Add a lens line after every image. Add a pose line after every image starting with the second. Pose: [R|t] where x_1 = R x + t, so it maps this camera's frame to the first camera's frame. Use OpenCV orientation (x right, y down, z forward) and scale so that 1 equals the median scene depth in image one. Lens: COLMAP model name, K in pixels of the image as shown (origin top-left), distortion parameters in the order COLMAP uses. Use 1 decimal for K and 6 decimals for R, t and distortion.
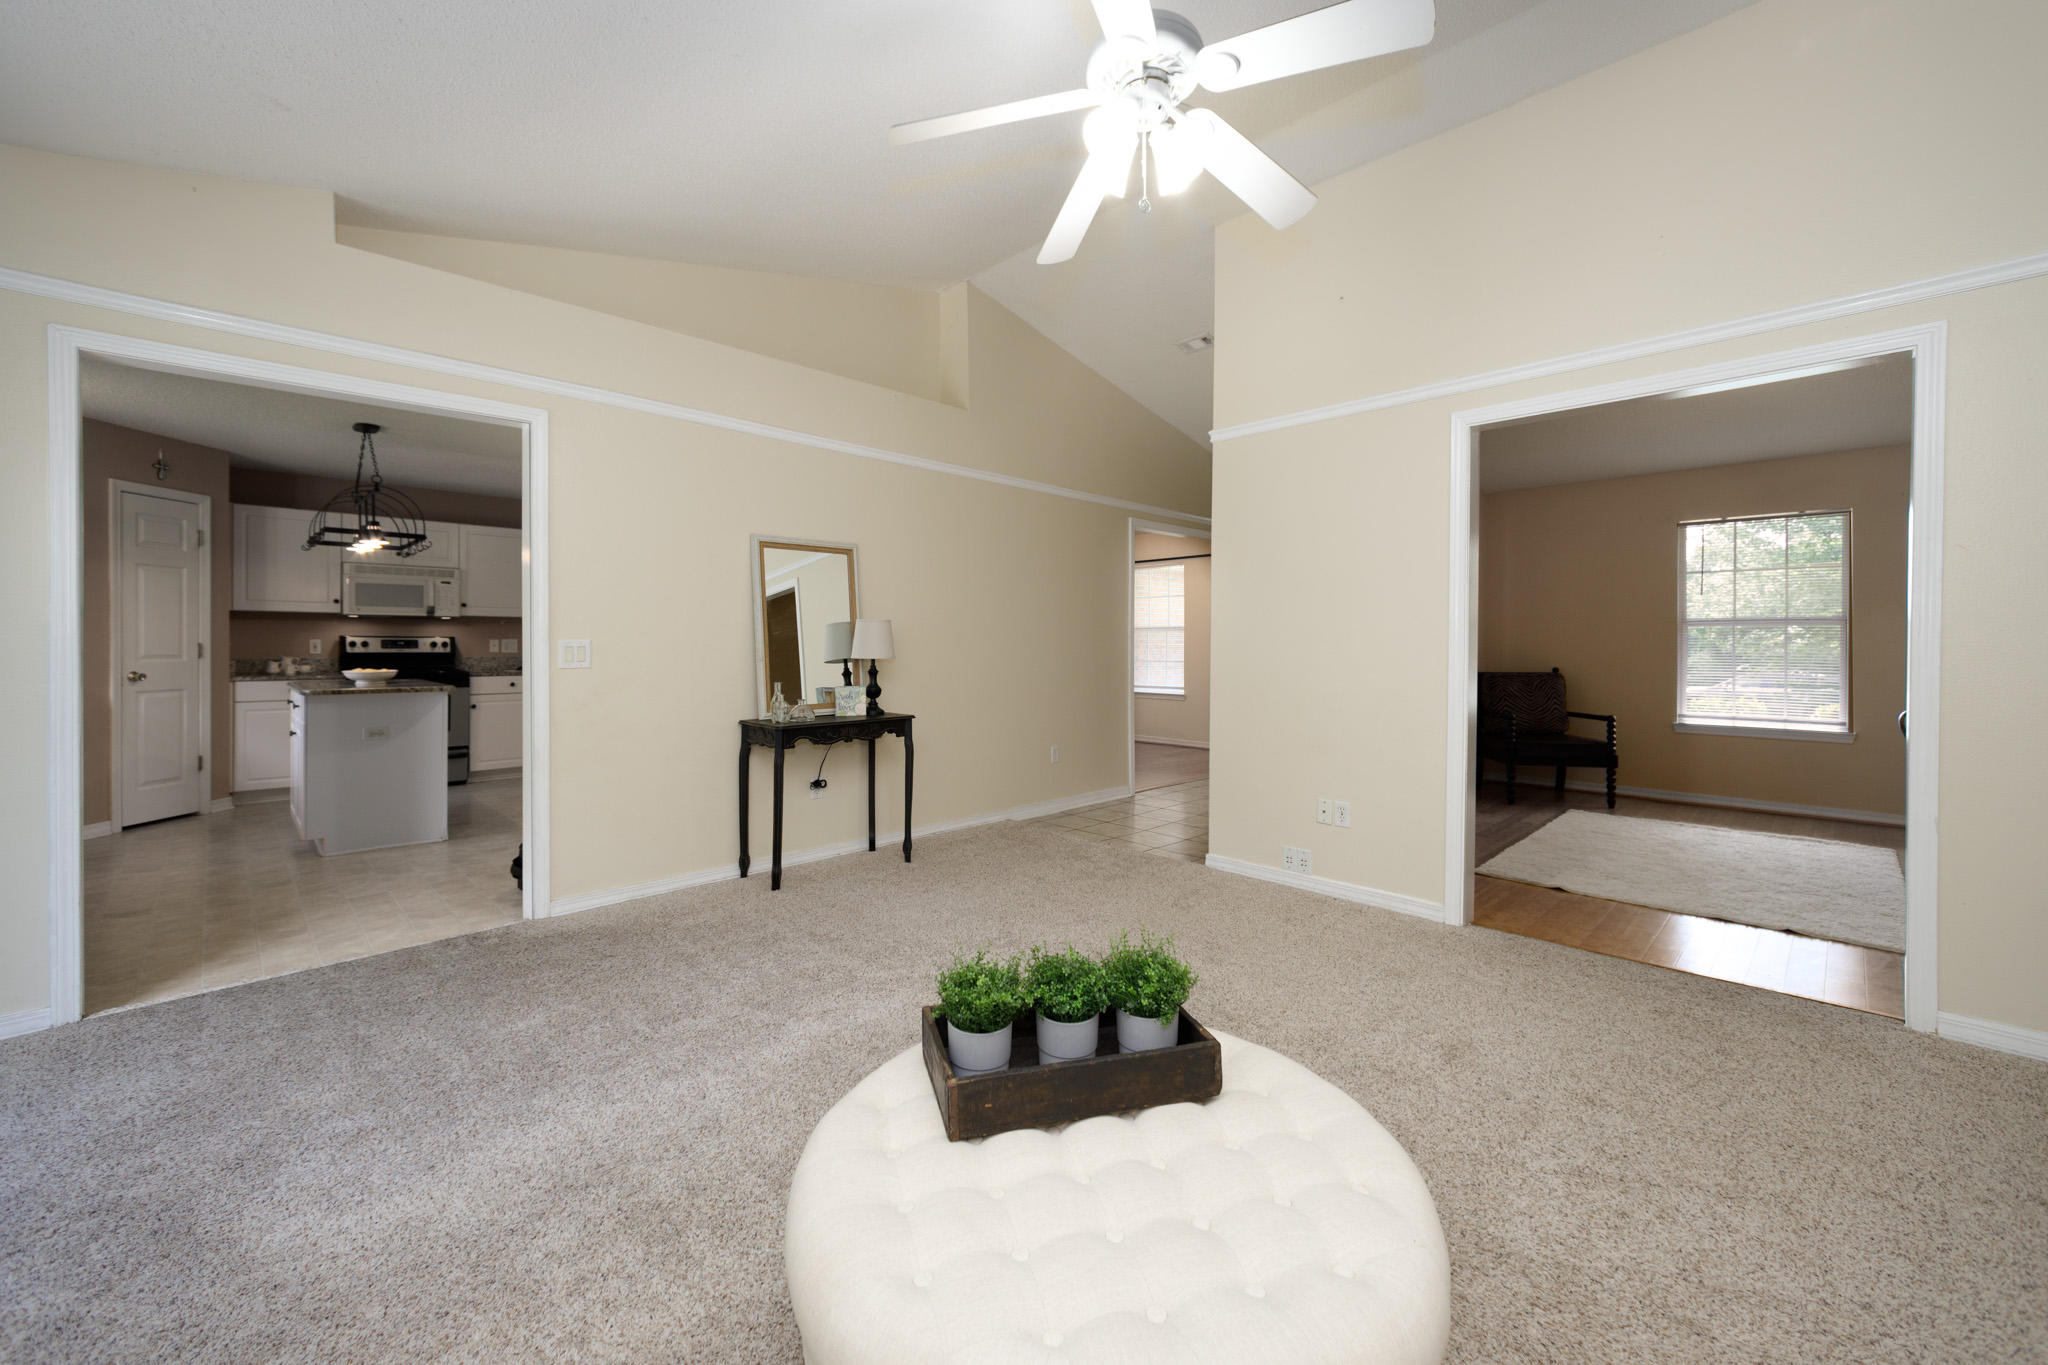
lens RADIAL K [[788.6, 0, 1022.8], [0, 788.6, 645.2], [0, 0, 1]] dist [0.000309, 0.000010]
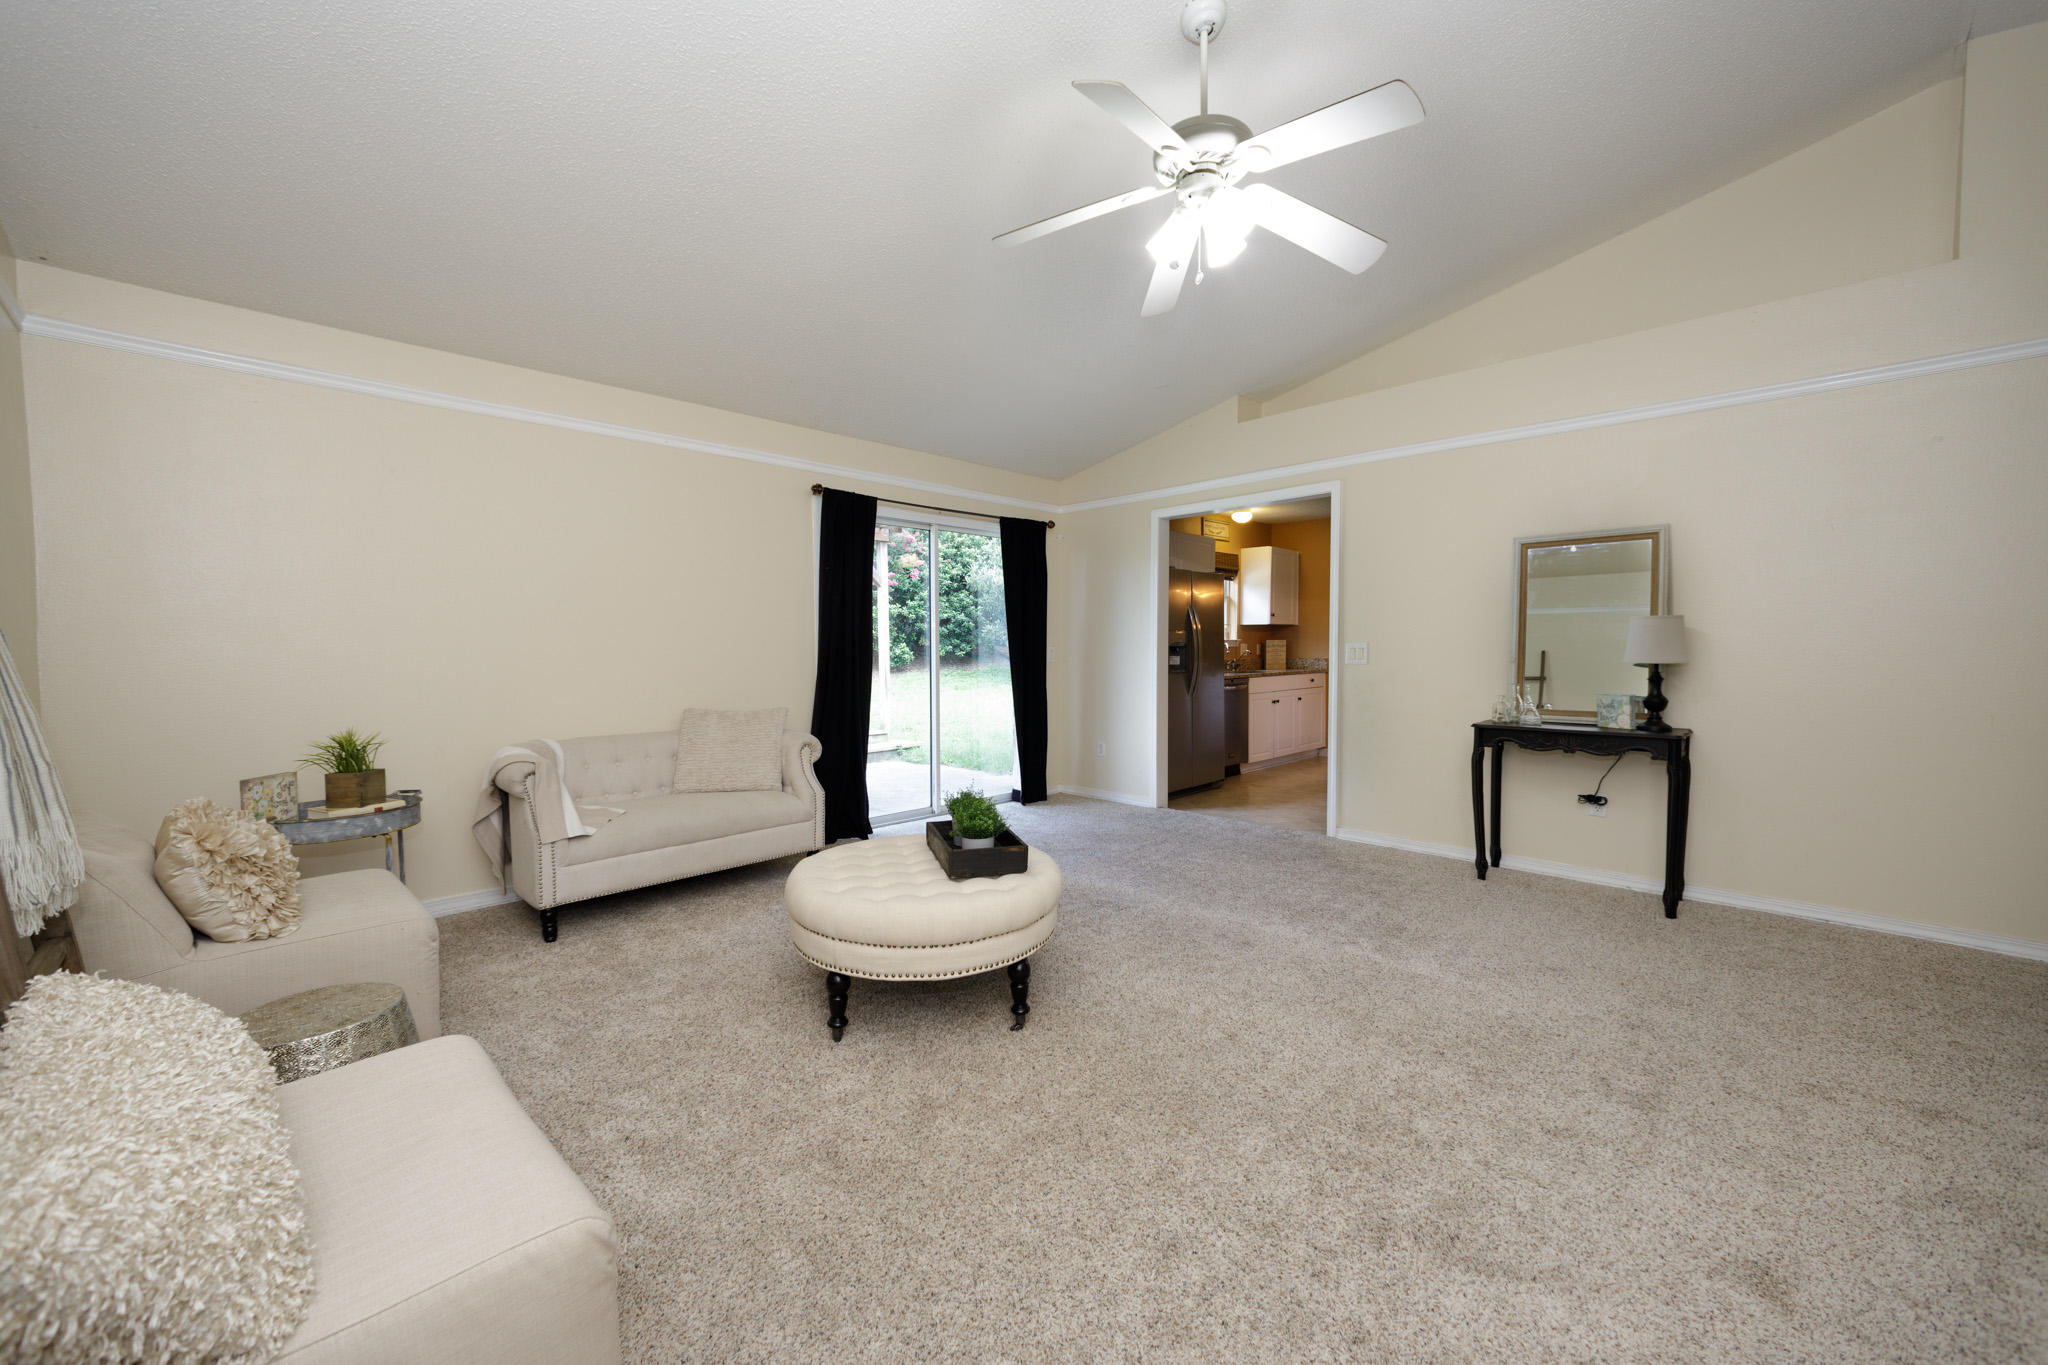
lens RADIAL K [[791.9, 0, 1017.8], [0, 791.9, 674.8], [0, 0, 1]] dist [-0.000132, 0.000013]
pose [[0.001418, 0.031708, -0.999496, 0.649883], [-0.001251, 0.999496, 0.031706, 0.004207], [0.999998, 0.001205, 0.001456, 0.336590]]
